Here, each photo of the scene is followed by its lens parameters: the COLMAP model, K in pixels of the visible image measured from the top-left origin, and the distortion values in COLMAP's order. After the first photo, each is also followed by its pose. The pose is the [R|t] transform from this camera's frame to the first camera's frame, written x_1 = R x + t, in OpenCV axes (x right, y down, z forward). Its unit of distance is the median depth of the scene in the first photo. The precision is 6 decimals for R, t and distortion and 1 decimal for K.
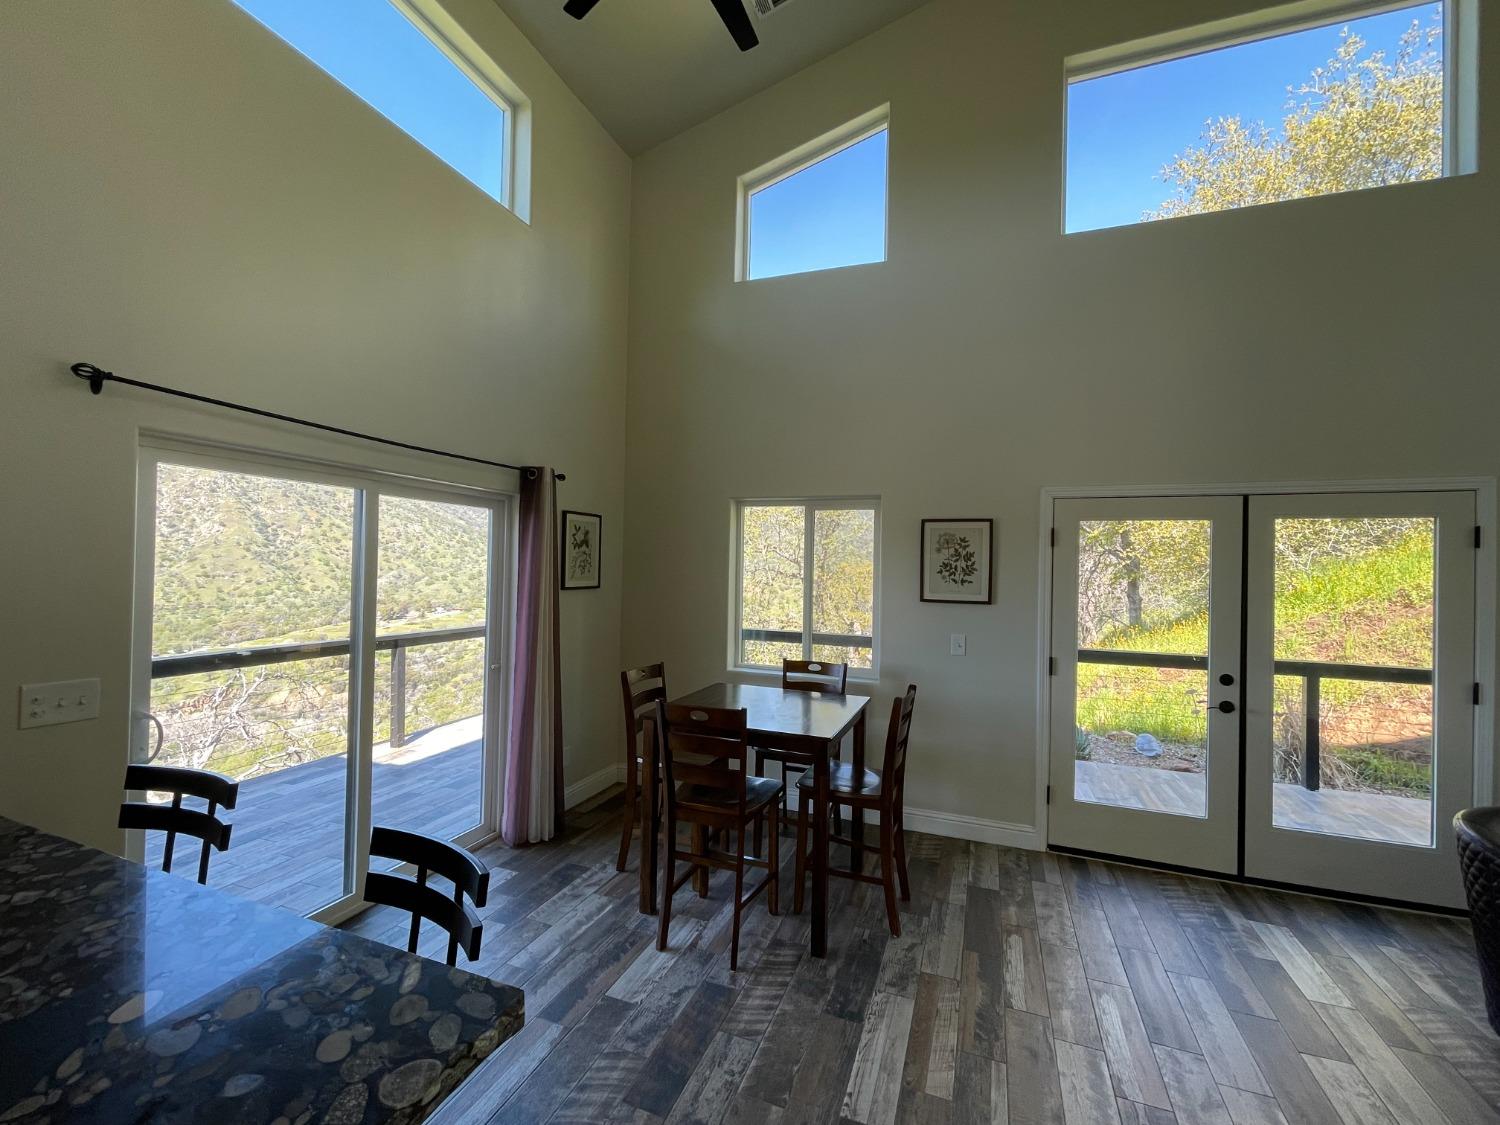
lens RADIAL K [[629.4, 0, 740.5], [0, 629.4, 561.8], [0, 0, 1]] dist [-0.002724, 0.000263]
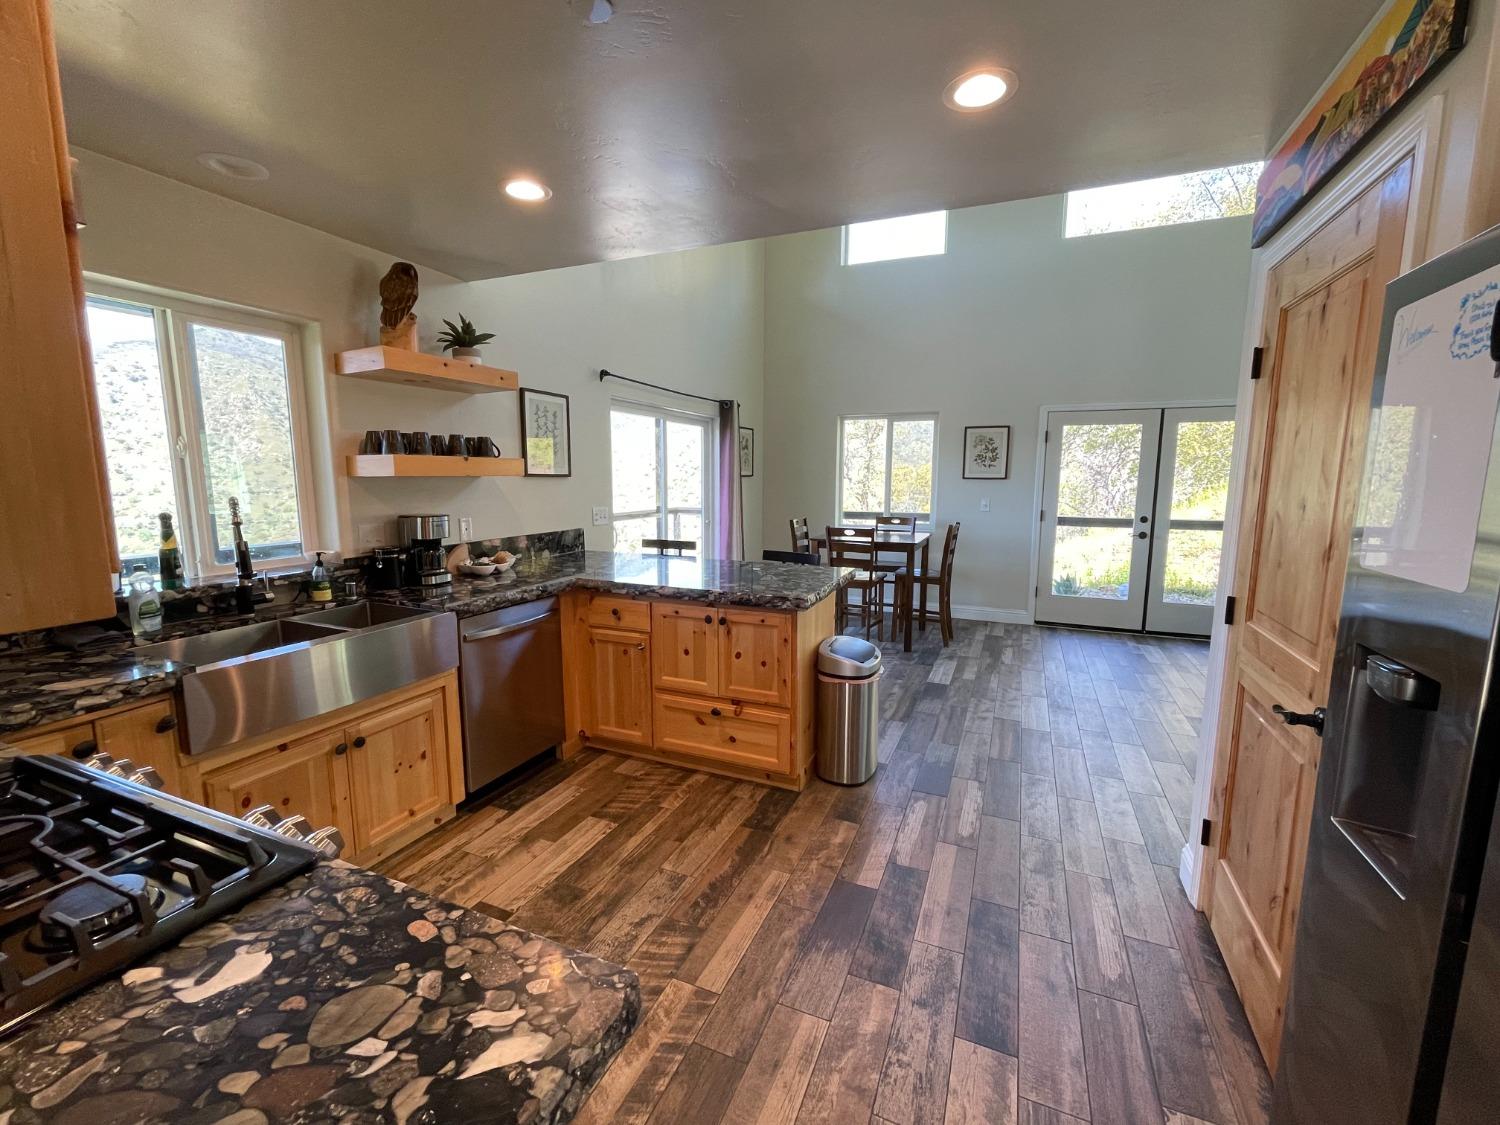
lens RADIAL K [[629.4, 0, 744.8], [0, 629.4, 560.7], [0, 0, 1]] dist [-0.002724, 0.000263]
pose [[0.999065, -0.013320, -0.041141, -0.220024], [0.019119, 0.989401, 0.143946, 0.028985], [0.038787, -0.144598, 0.988730, -0.683790]]
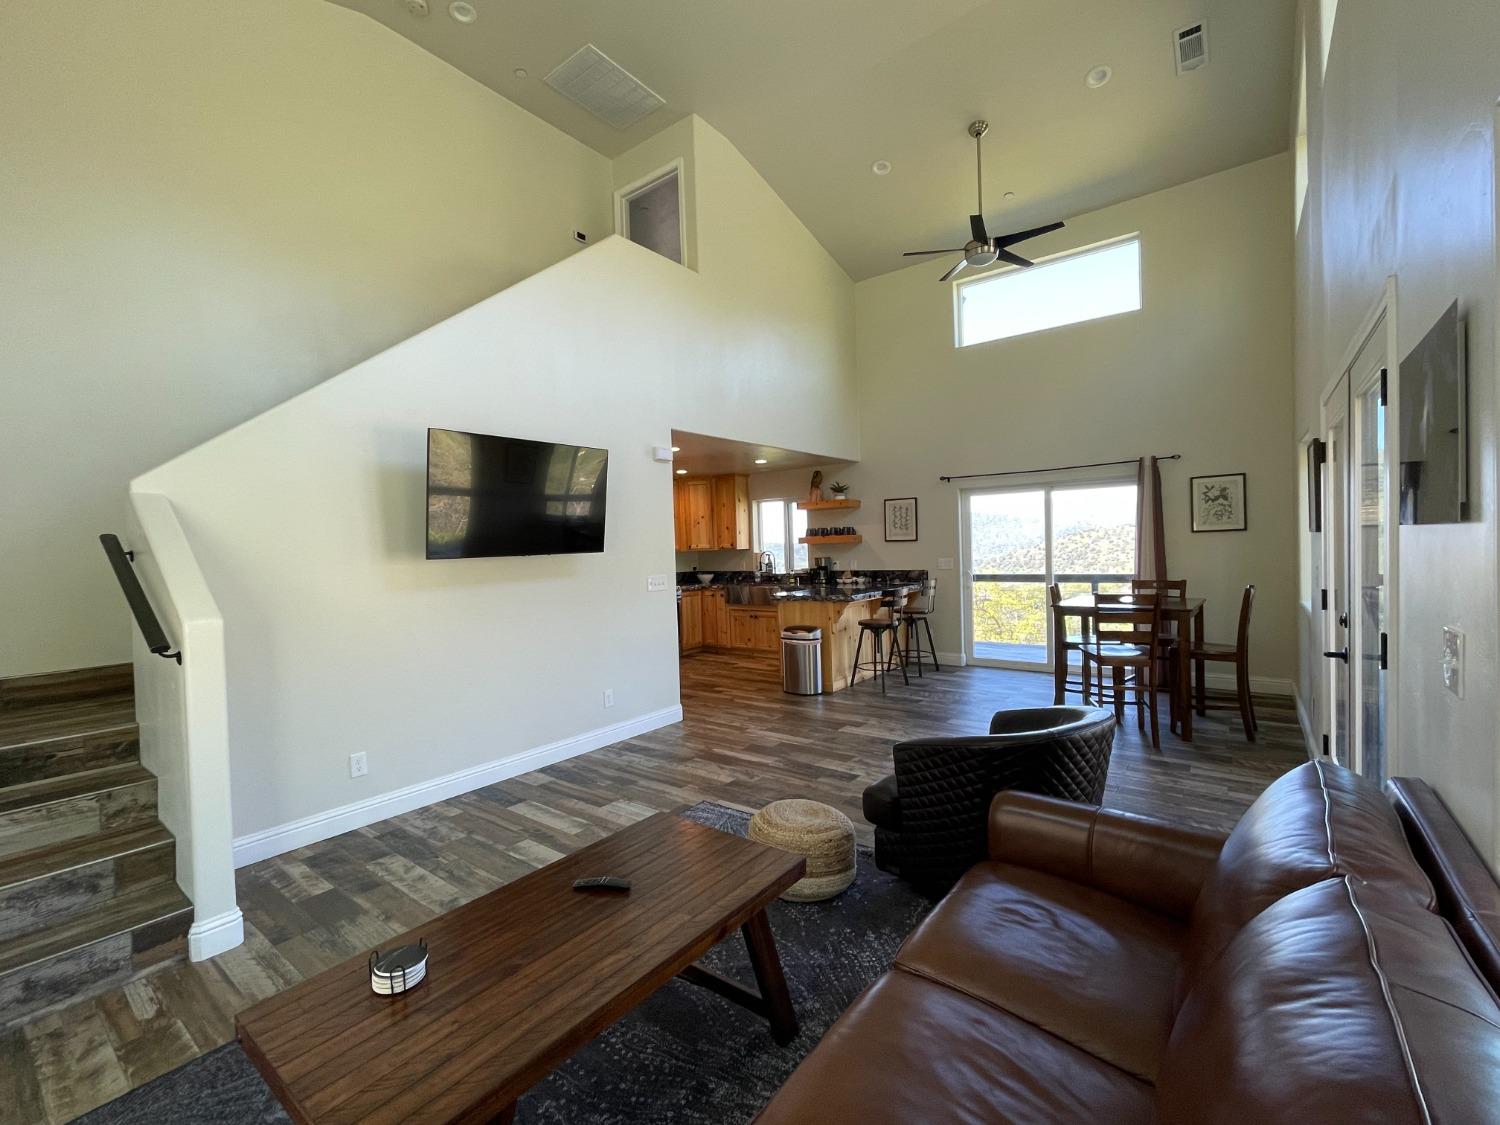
lens RADIAL K [[649.6, 0, 748.0], [0, 649.6, 558.4], [0, 0, 1]] dist [0.001253, 0.000098]
pose [[-0.283842, 0.006267, -0.958851, 1.579244], [0.033135, 0.999446, -0.003276, 0.082825], [0.958298, -0.032701, -0.283892, 0.492529]]
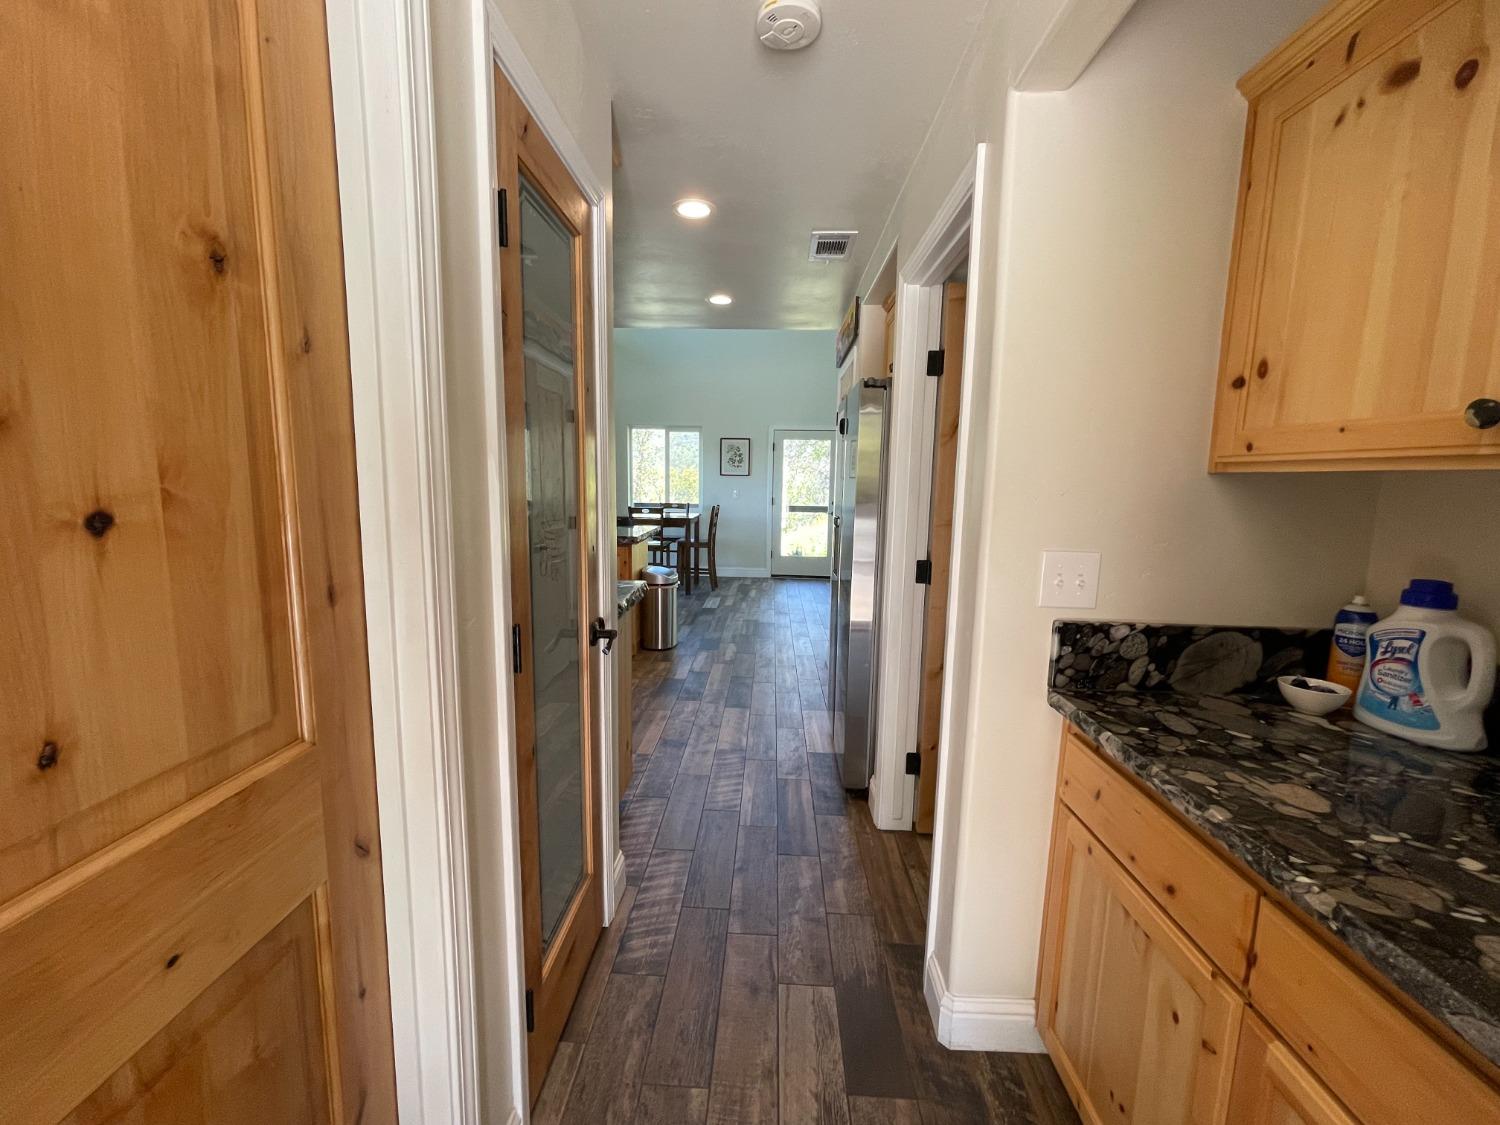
lens RADIAL K [[629.4, 0, 746.6], [0, 629.4, 564.6], [0, 0, 1]] dist [-0.002724, 0.000263]
pose [[0.945708, -0.049635, 0.321205, -0.380983], [0.001008, 0.988714, 0.149815, 0.043707], [-0.325015, -0.141357, 0.935085, -1.234487]]
